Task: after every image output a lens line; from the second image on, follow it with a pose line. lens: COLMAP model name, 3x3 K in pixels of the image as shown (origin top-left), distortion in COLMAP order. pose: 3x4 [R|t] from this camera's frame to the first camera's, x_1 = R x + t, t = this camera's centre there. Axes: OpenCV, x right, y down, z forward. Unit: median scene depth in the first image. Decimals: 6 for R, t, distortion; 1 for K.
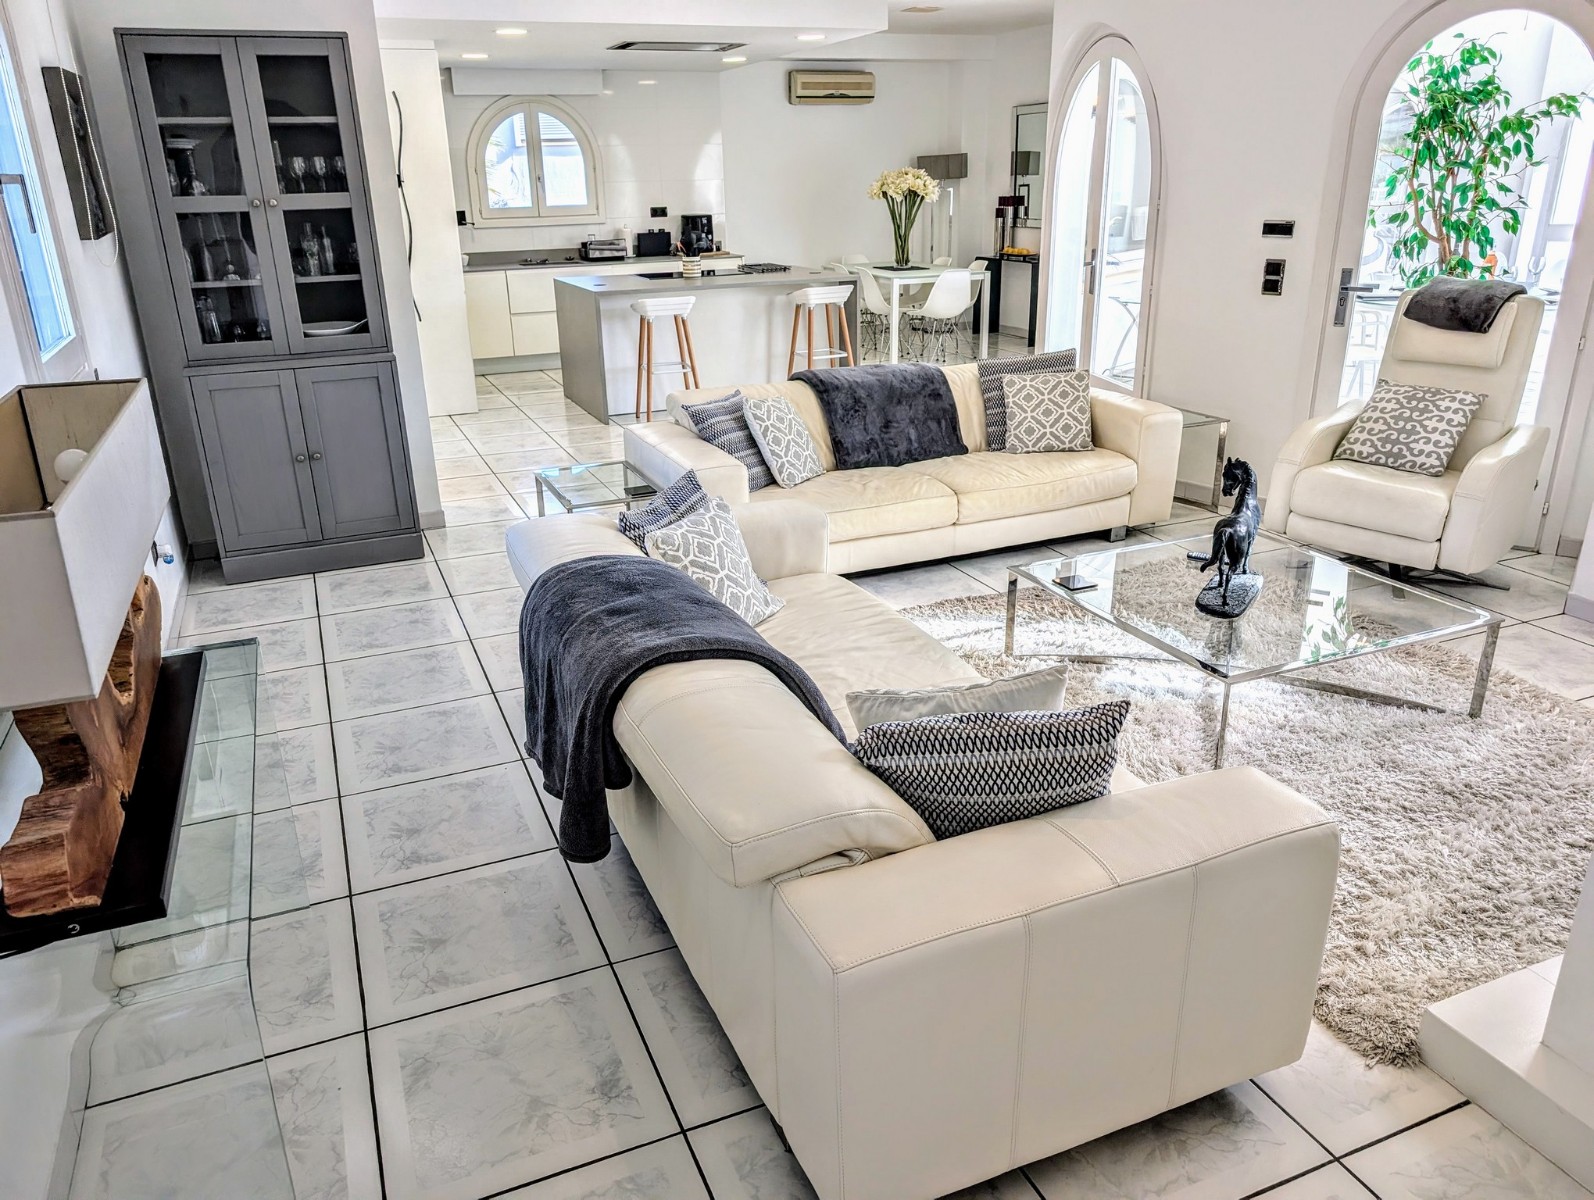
lens RADIAL K [[1148.7, 0, 789.9], [0, 1148.7, 590.5], [0, 0, 1]] dist [0.016301, -0.012813]
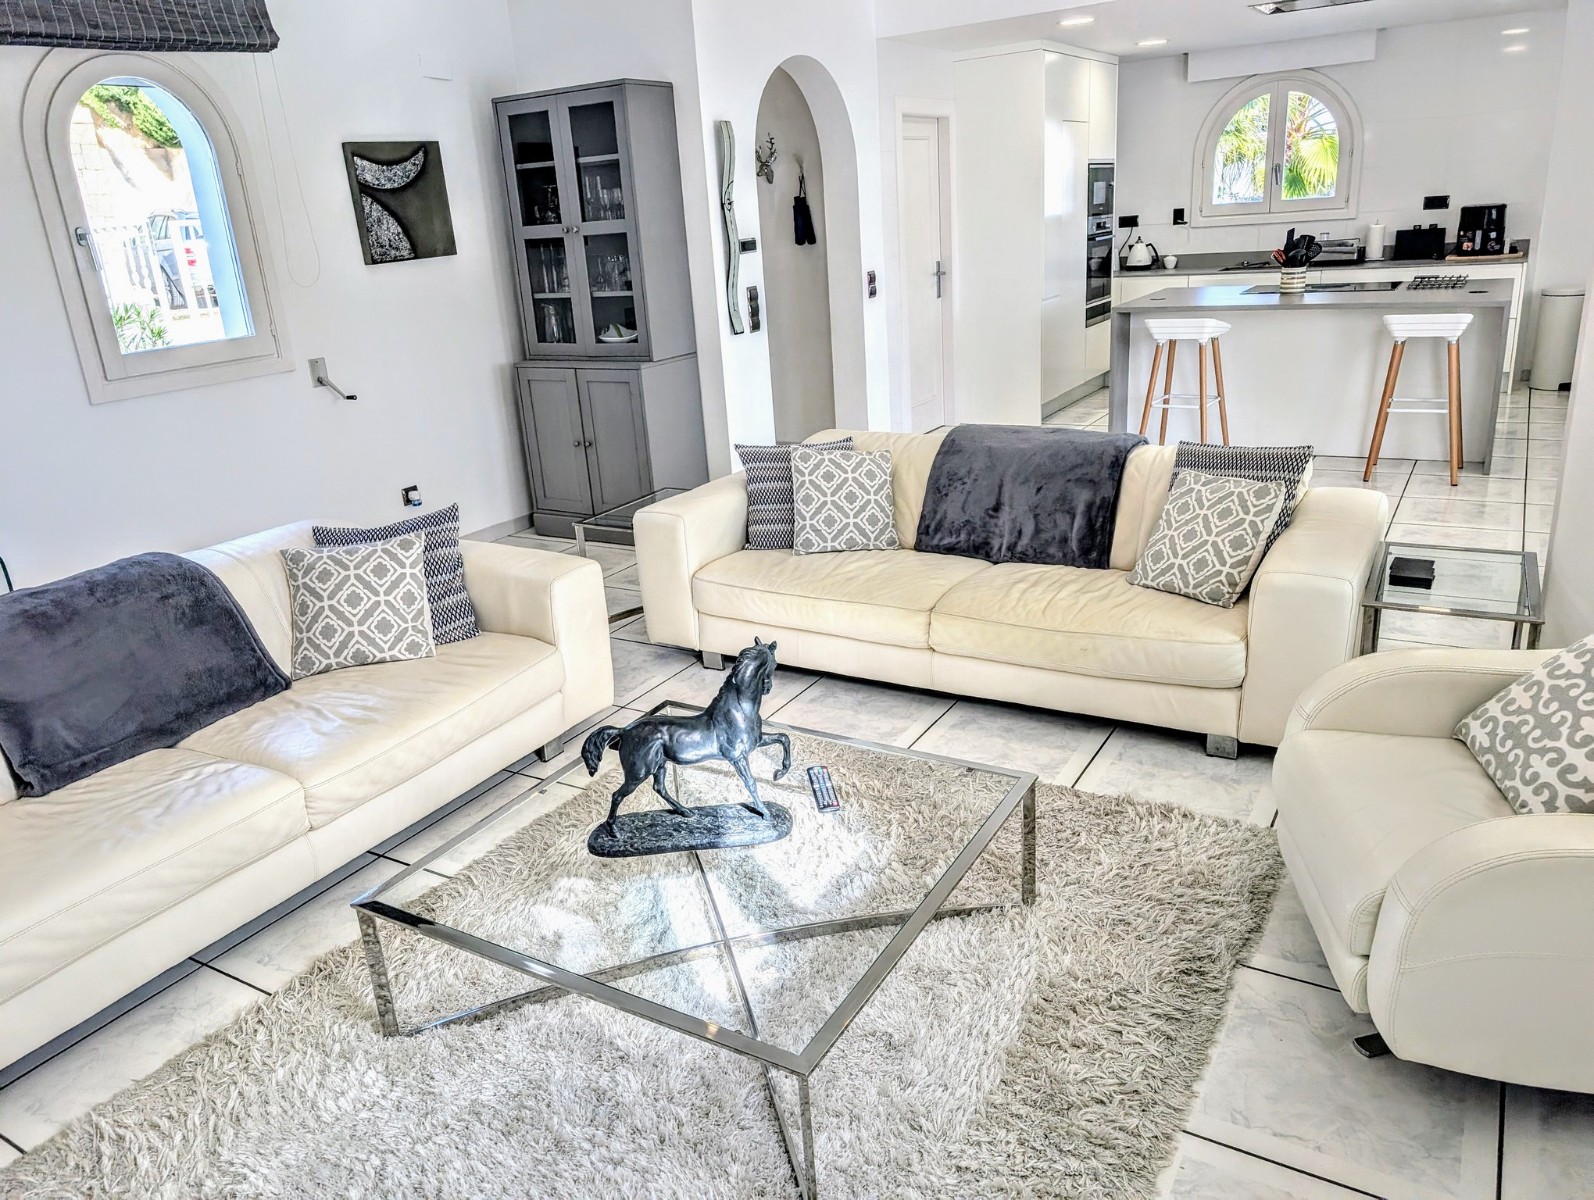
lens RADIAL K [[1148.7, 0, 769.0], [0, 1148.7, 586.3], [0, 0, 1]] dist [0.016301, -0.012813]
pose [[0.577703, 0.237164, -0.781033, 0.306998], [-0.227351, 0.965745, 0.125089, -0.078174], [0.783946, 0.105304, 0.611833, 0.209700]]
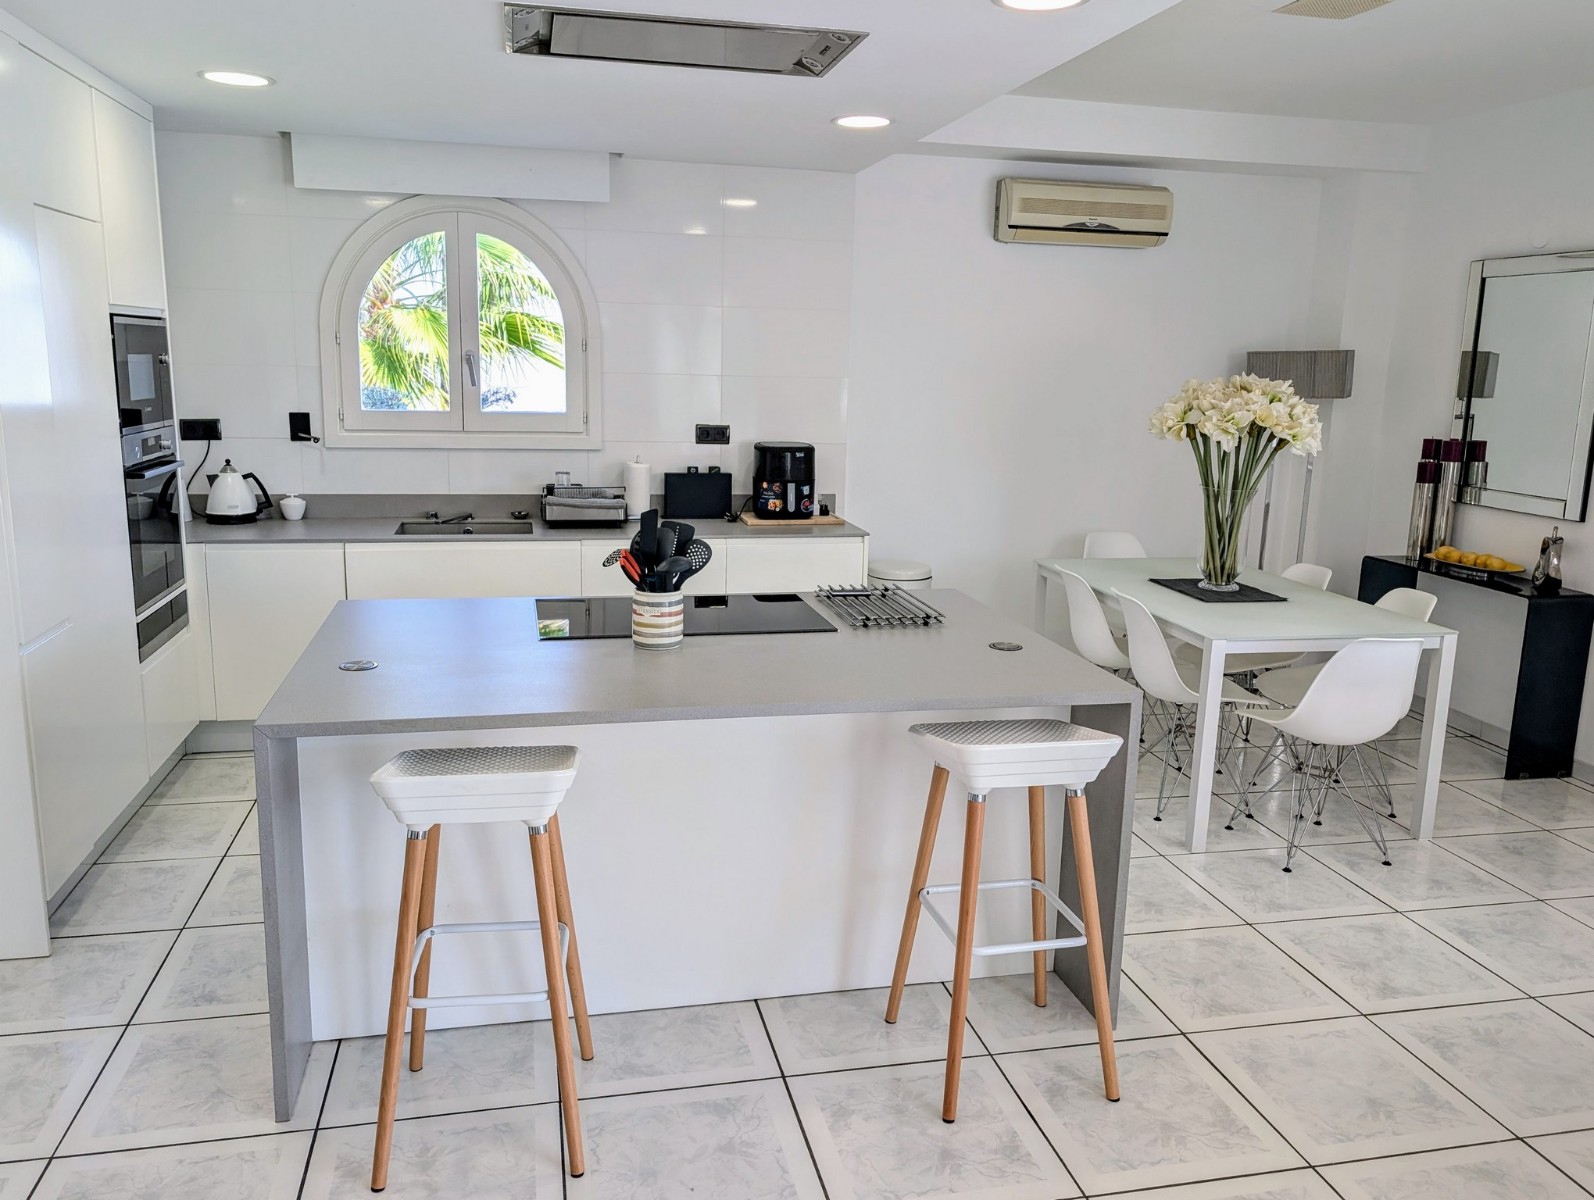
lens RADIAL K [[1214.3, 0, 792.8], [0, 1214.3, 594.9], [0, 0, 1]] dist [0.027210, -0.011606]
pose [[0.983662, 0.080153, -0.161200, 0.011746], [-0.103670, 0.984247, -0.143212, -0.196136], [0.147182, 0.157583, 0.976476, 0.522161]]
